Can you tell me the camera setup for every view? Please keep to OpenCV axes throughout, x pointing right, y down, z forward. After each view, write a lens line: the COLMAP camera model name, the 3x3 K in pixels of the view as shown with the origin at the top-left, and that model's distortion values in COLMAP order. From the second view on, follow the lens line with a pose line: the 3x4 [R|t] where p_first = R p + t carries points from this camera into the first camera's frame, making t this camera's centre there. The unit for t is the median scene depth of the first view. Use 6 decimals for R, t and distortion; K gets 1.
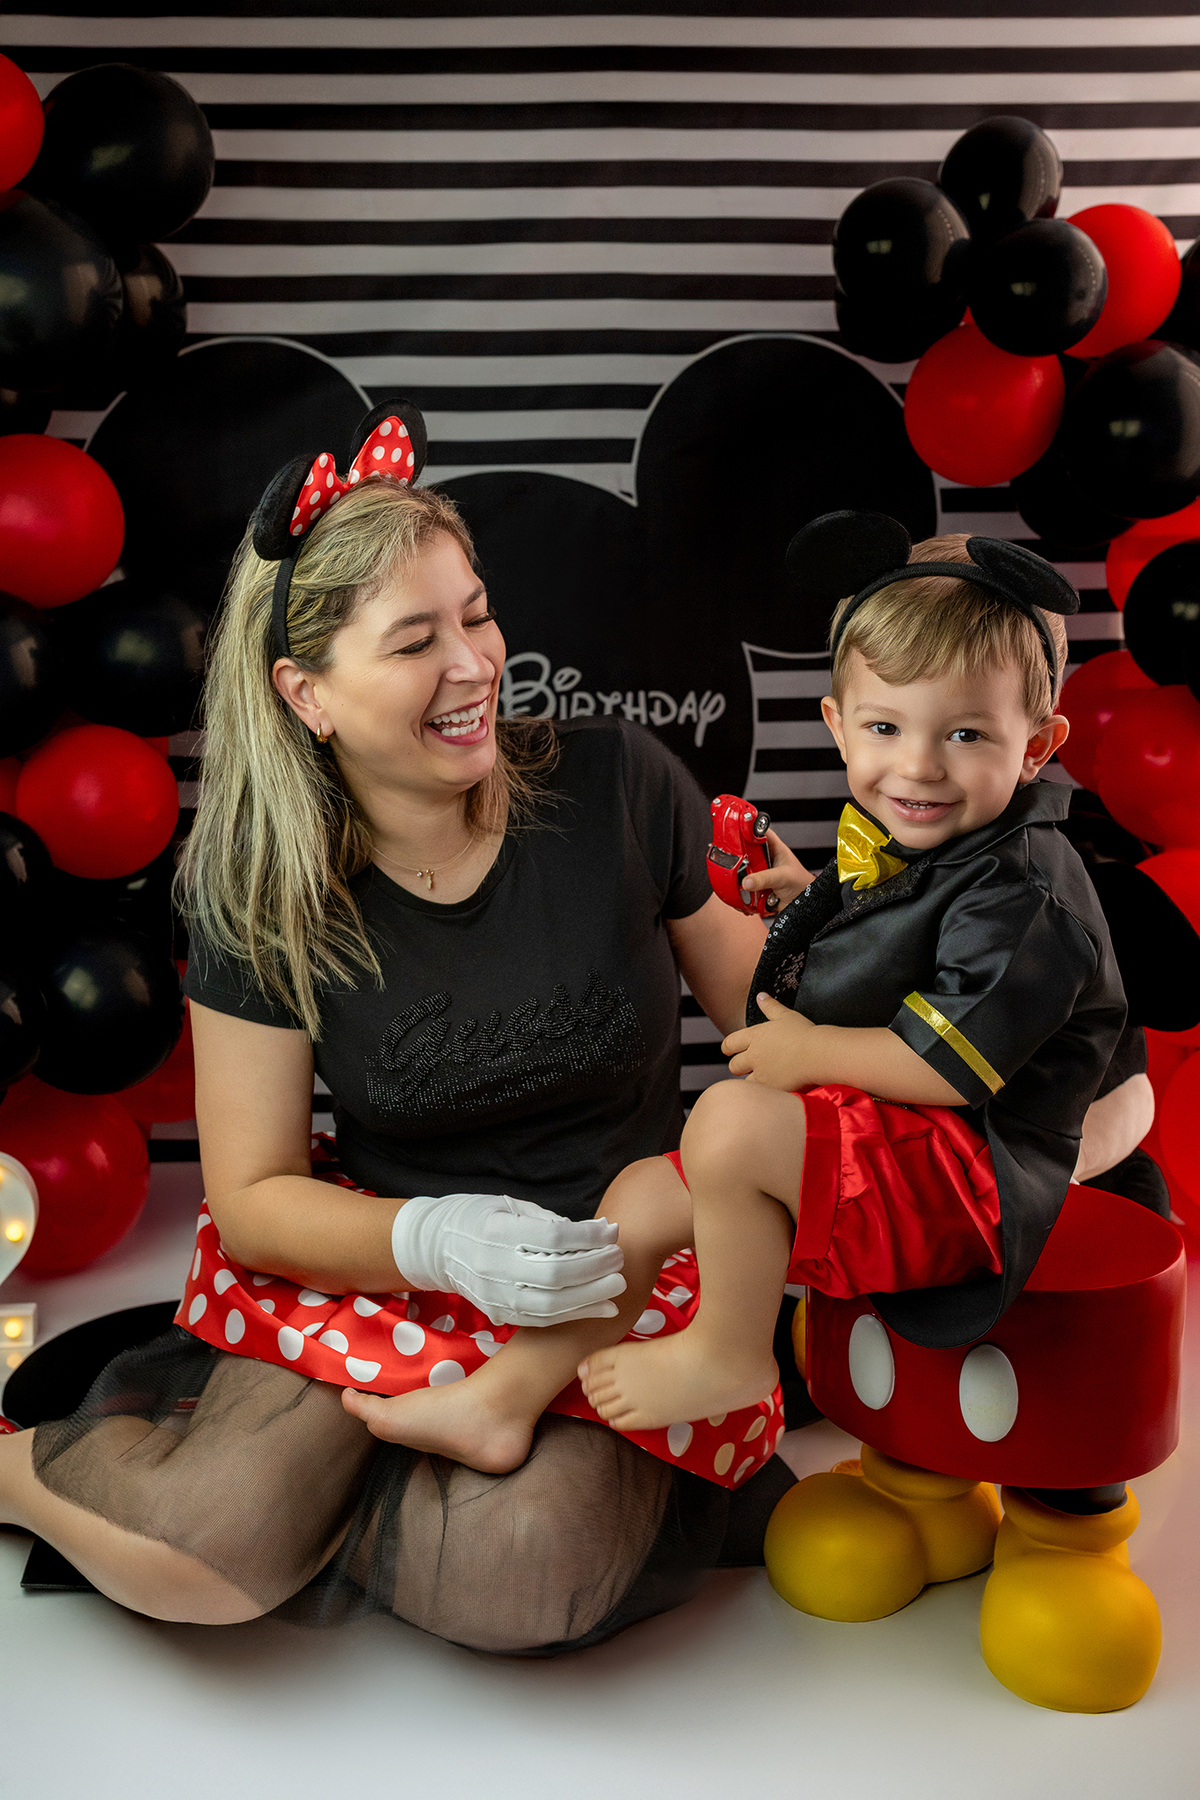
lens RADIAL K [[1771.1, 0, 626.7], [0, 1771.1, 877.2], [0, 0, 1]] dist [0.012442, 0.000000]
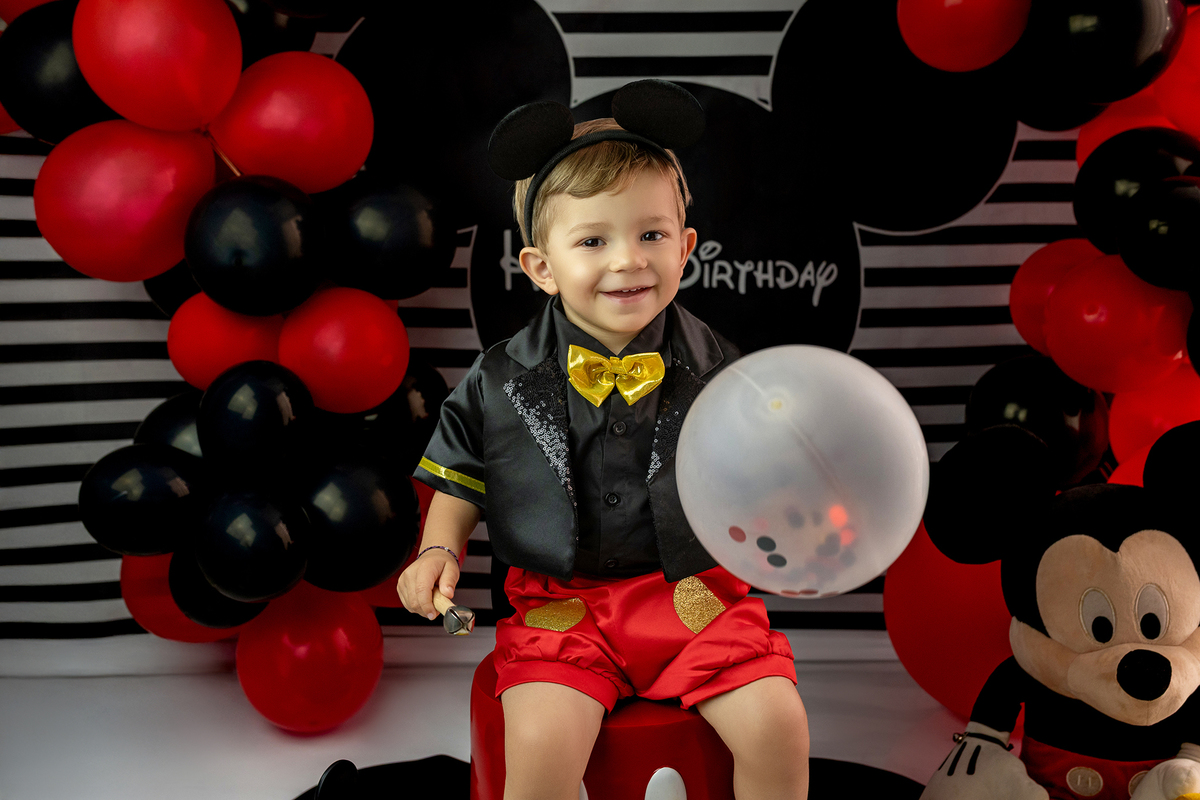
lens RADIAL K [[1222.7, 0, 574.5], [0, 1222.7, 380.4], [0, 0, 1]] dist [0.014536, 0.000000]
pose [[0.998294, 0.019683, -0.054968, -0.079476], [-0.018790, 0.999684, 0.016711, -0.033068], [0.055279, -0.015649, 0.998348, 0.136893]]
